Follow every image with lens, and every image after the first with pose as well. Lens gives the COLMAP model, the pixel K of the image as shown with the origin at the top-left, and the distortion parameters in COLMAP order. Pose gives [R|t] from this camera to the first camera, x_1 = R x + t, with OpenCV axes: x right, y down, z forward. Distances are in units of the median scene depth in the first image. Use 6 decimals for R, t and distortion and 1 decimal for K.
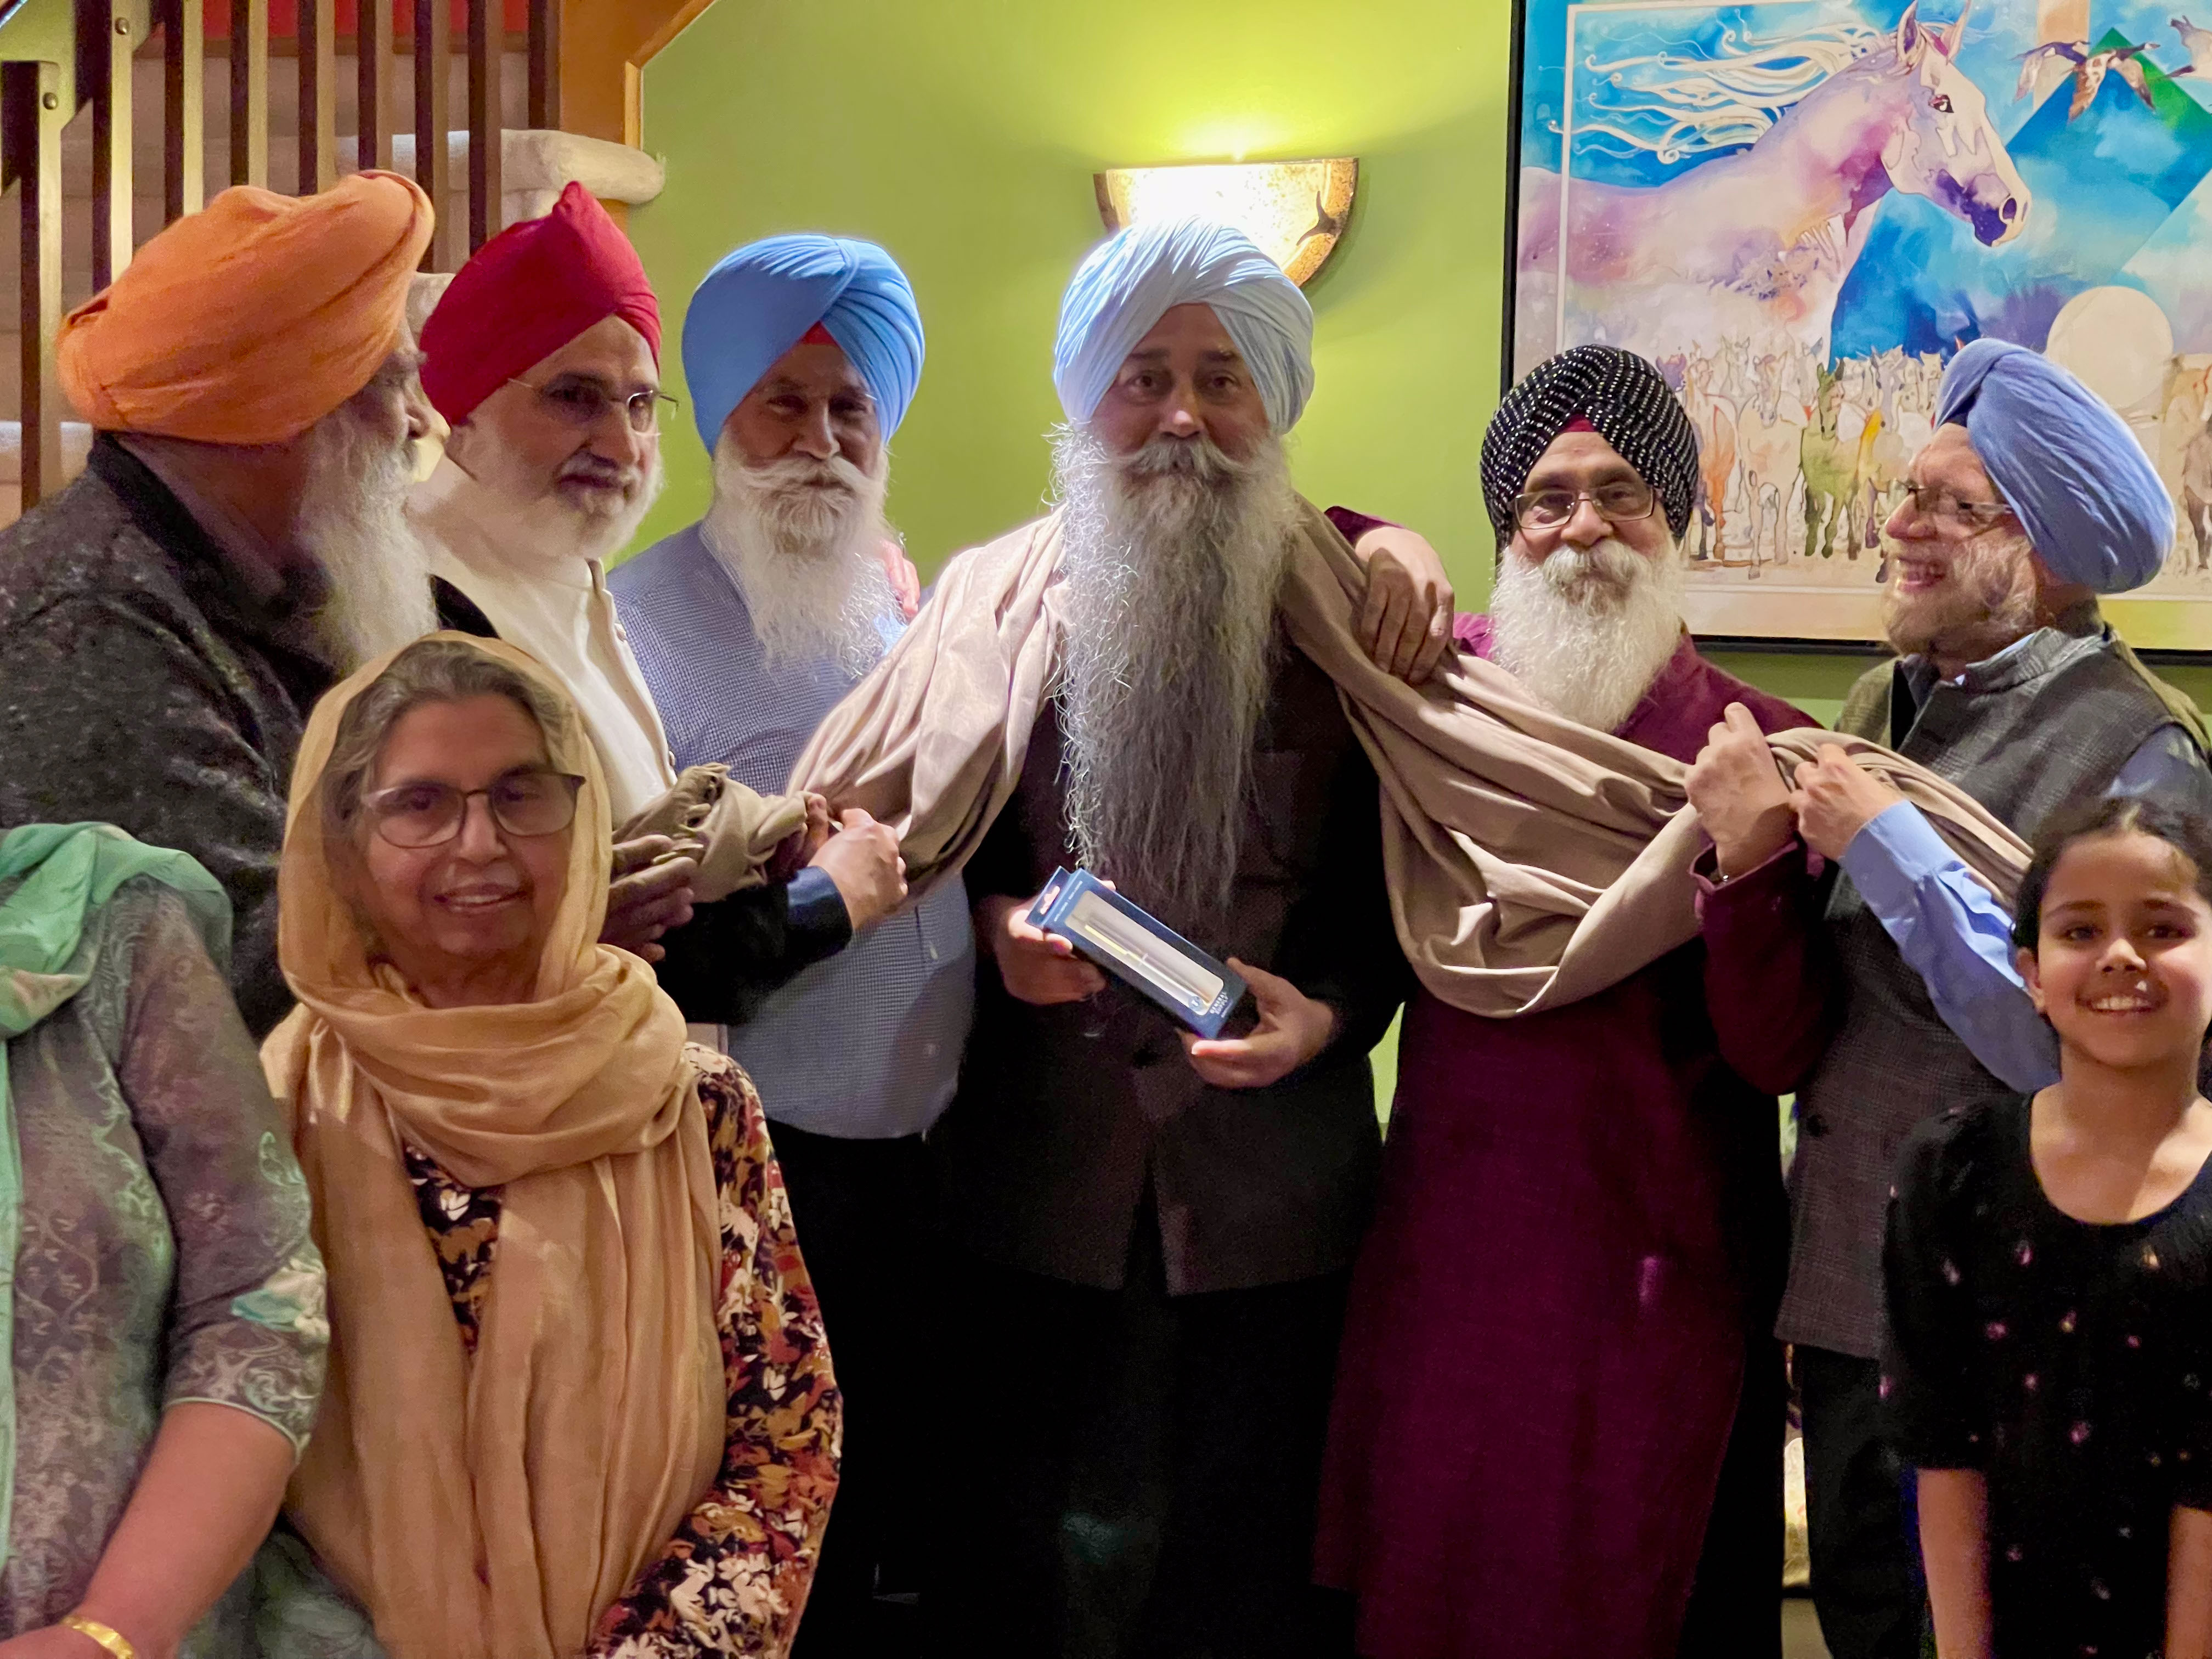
lens RADIAL K [[4096.5, 0, 1114.5], [0, 4096.5, 847.2], [0, 0, 1]] dist [0.139611, 0.000000]
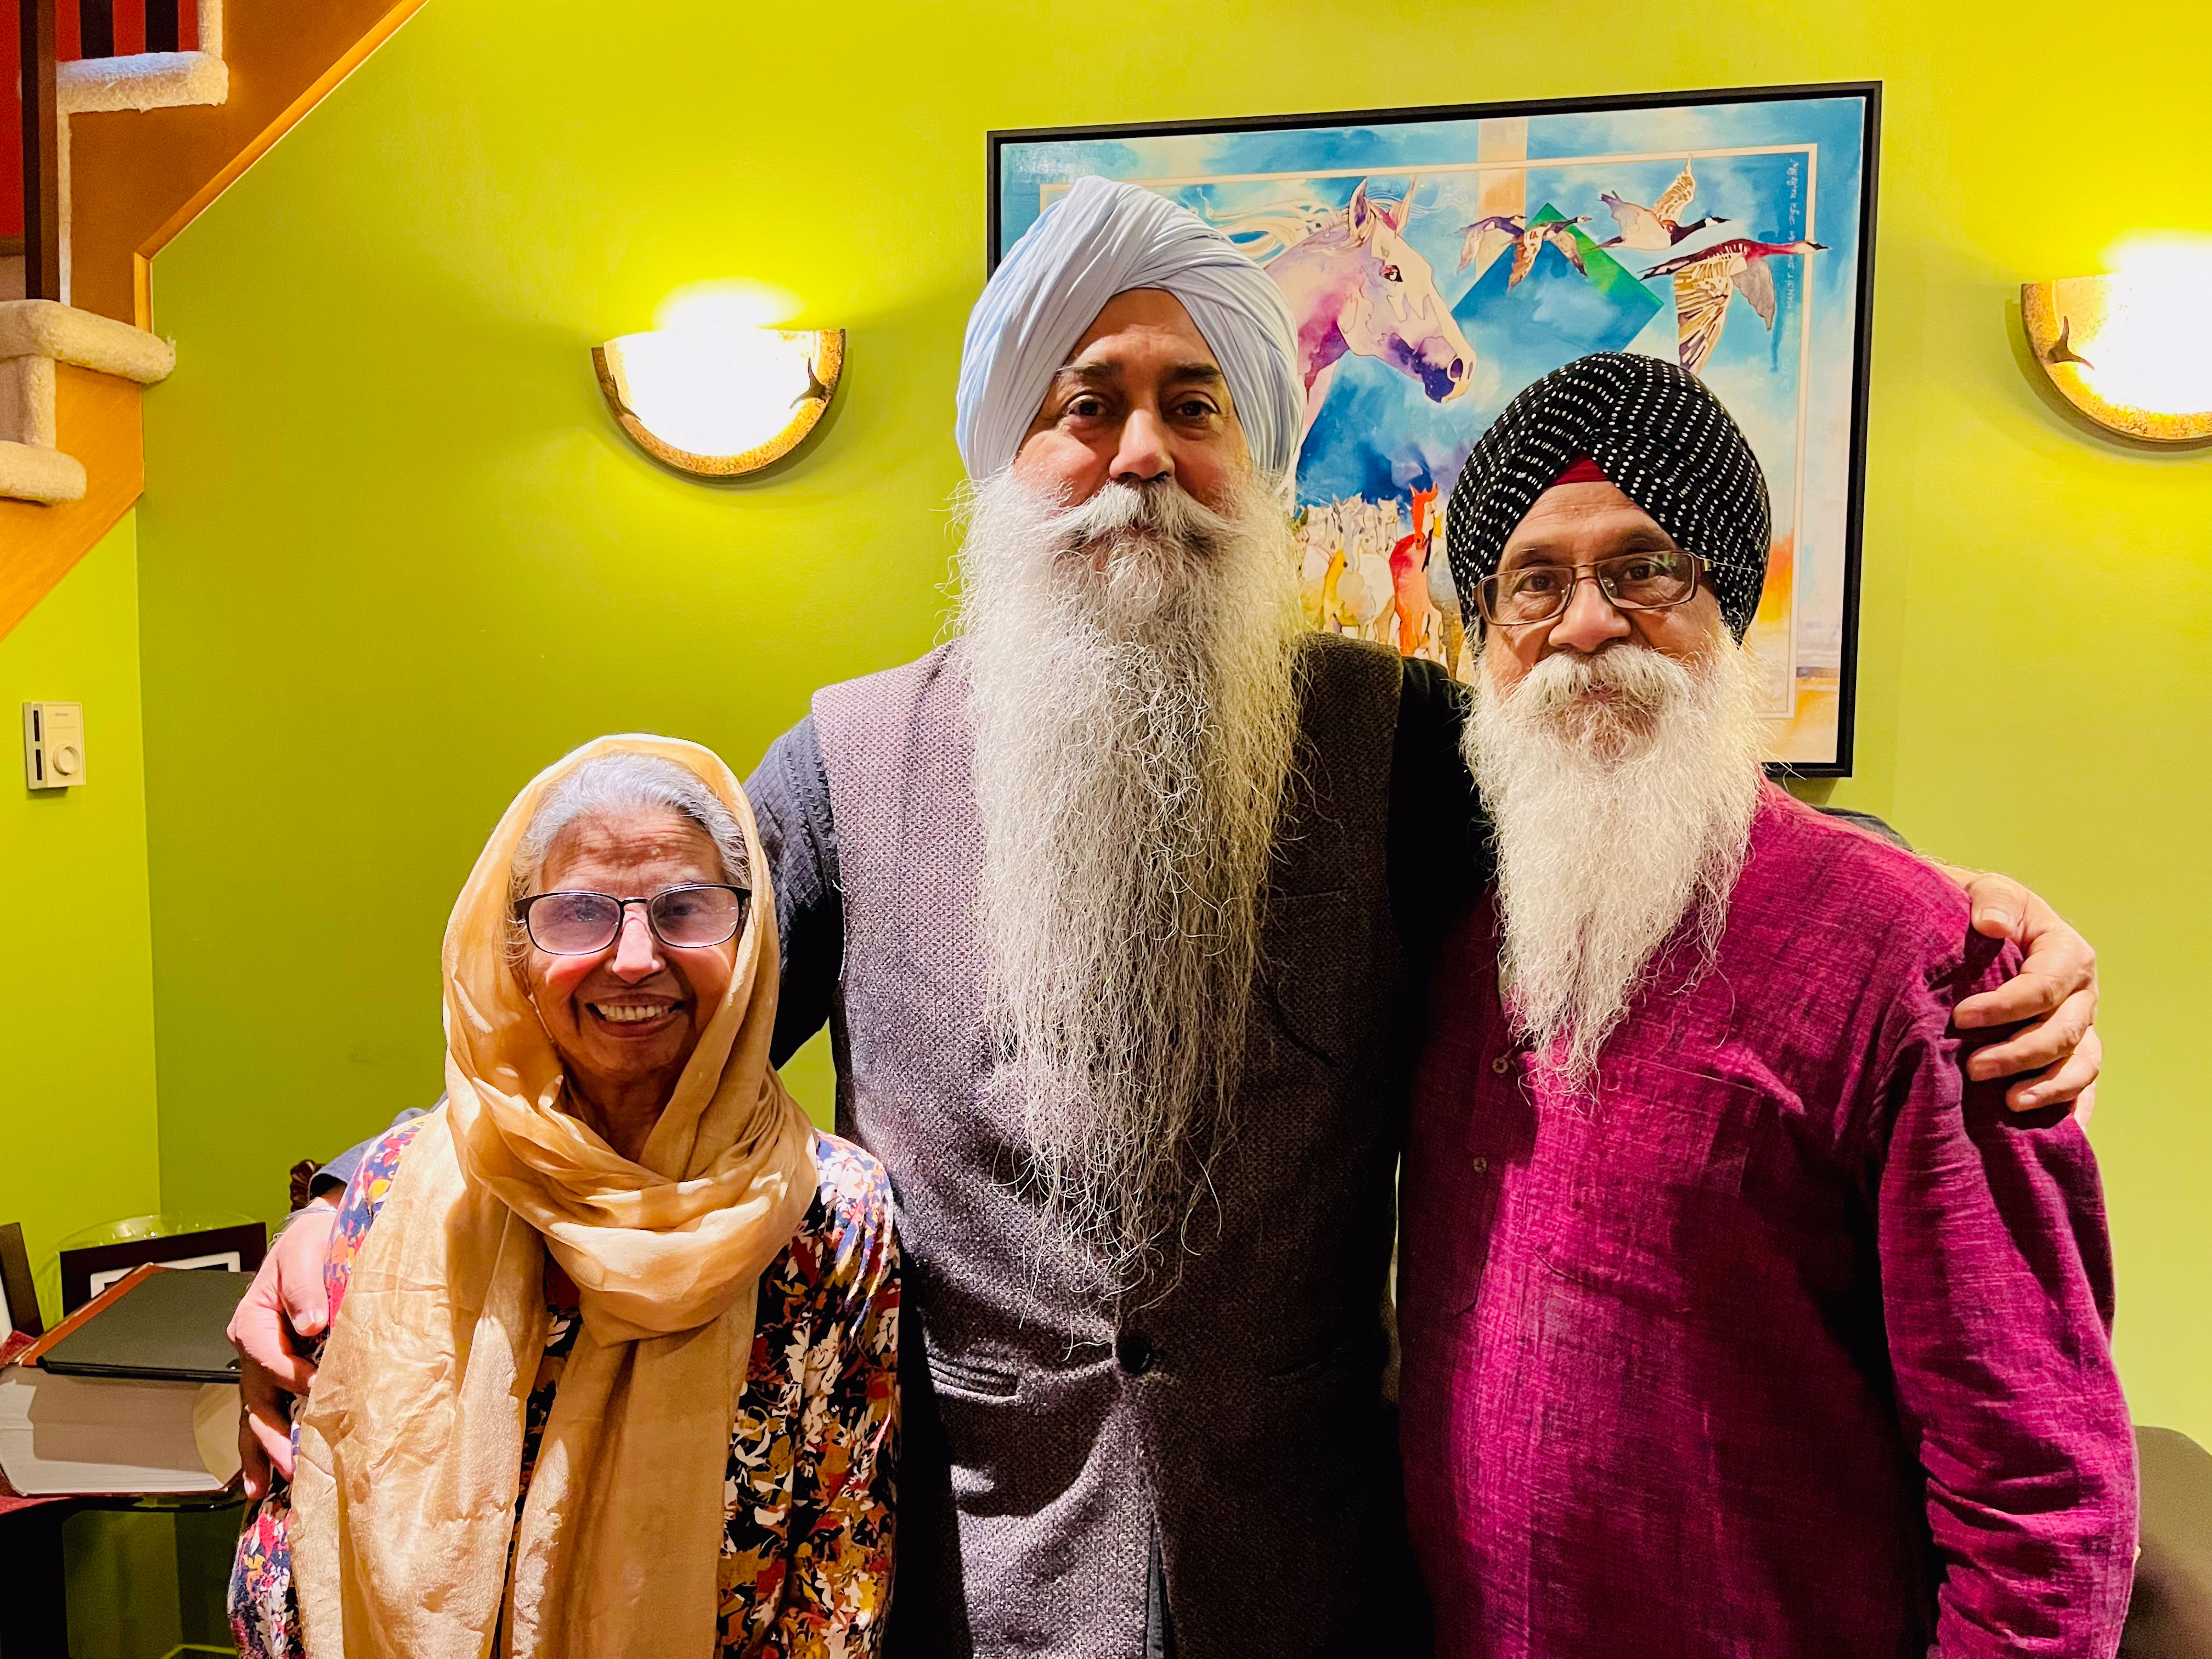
lens RADIAL K [[1709.1, 0, 1106.1], [0, 1709.1, 839.3], [0, 0, 1]] dist [0.015355, -0.010760]
pose [[0.958321, -0.044294, 0.282240, -0.009111], [0.041614, 0.999014, 0.015487, -0.038154], [-0.282648, -0.003096, 0.959219, 0.572915]]
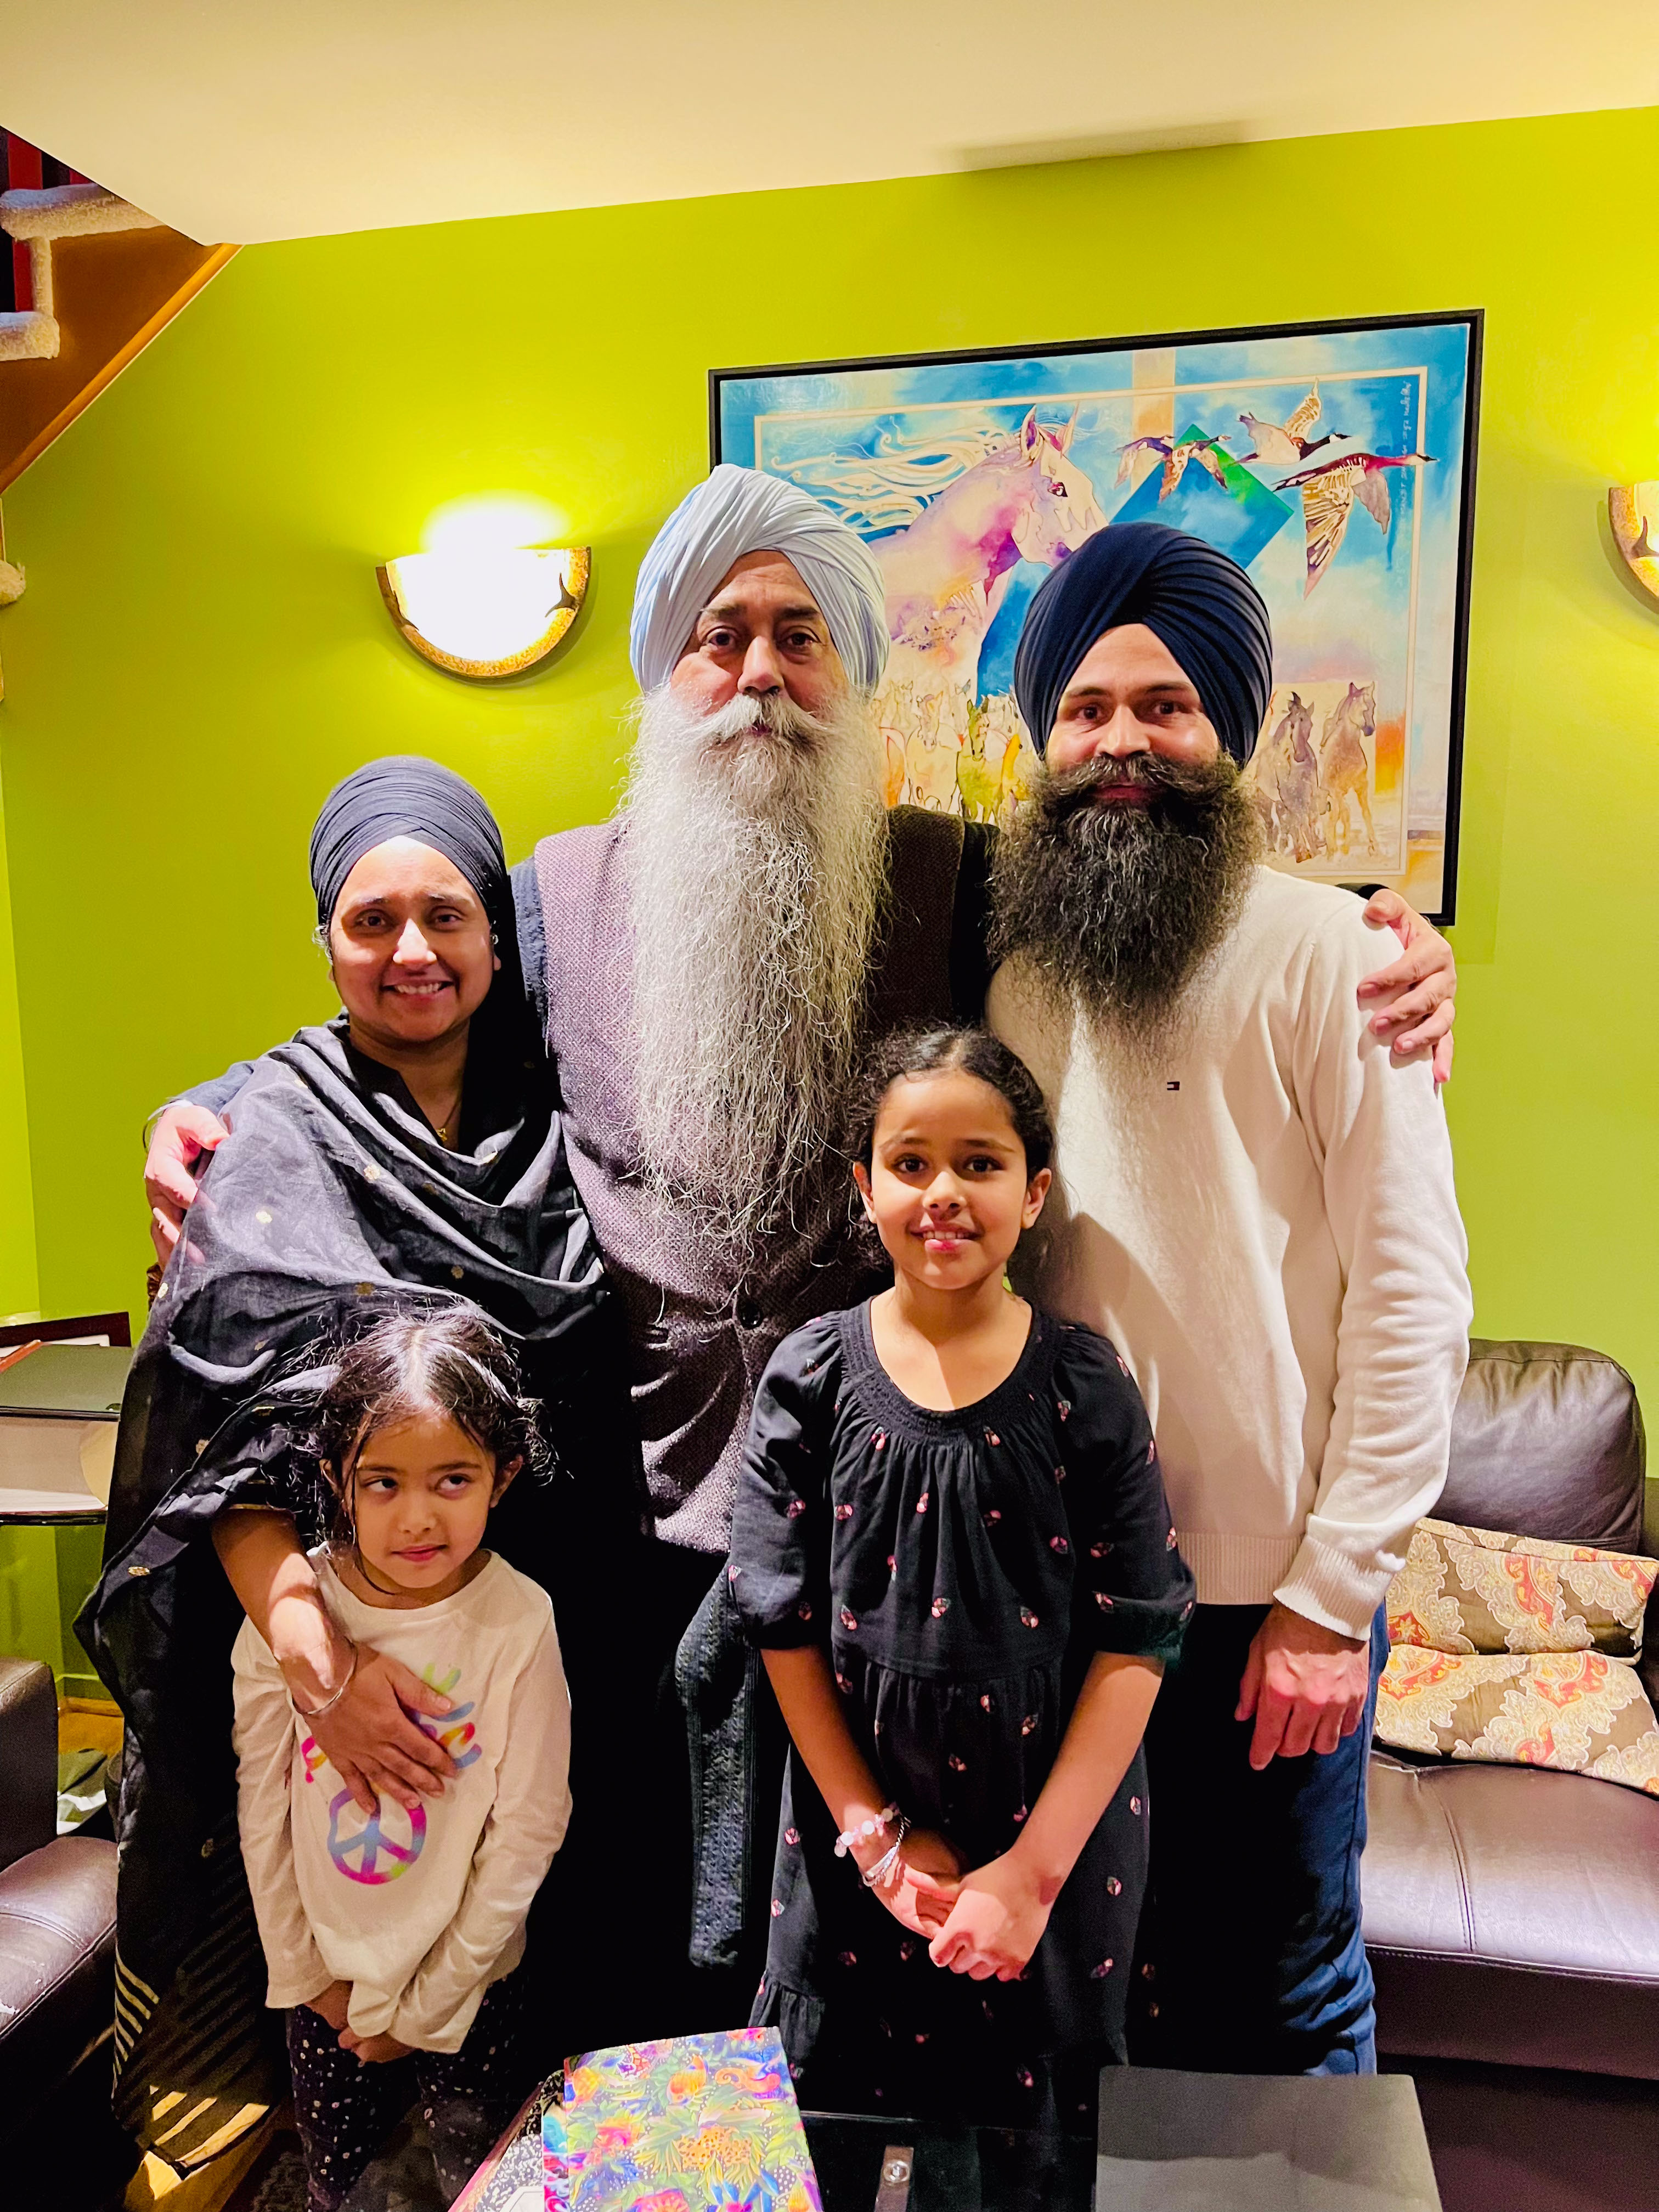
lens RADIAL K [[1709.1, 0, 830.6], [0, 1709.1, 1133.2], [0, 0, 1]] dist [0.015355, -0.010760]
pose [[0.970711, -0.067695, 0.230515, -0.002784], [0.050708, 0.995597, 0.078840, -0.027248], [-0.234837, -0.064842, 0.969870, 0.485316]]
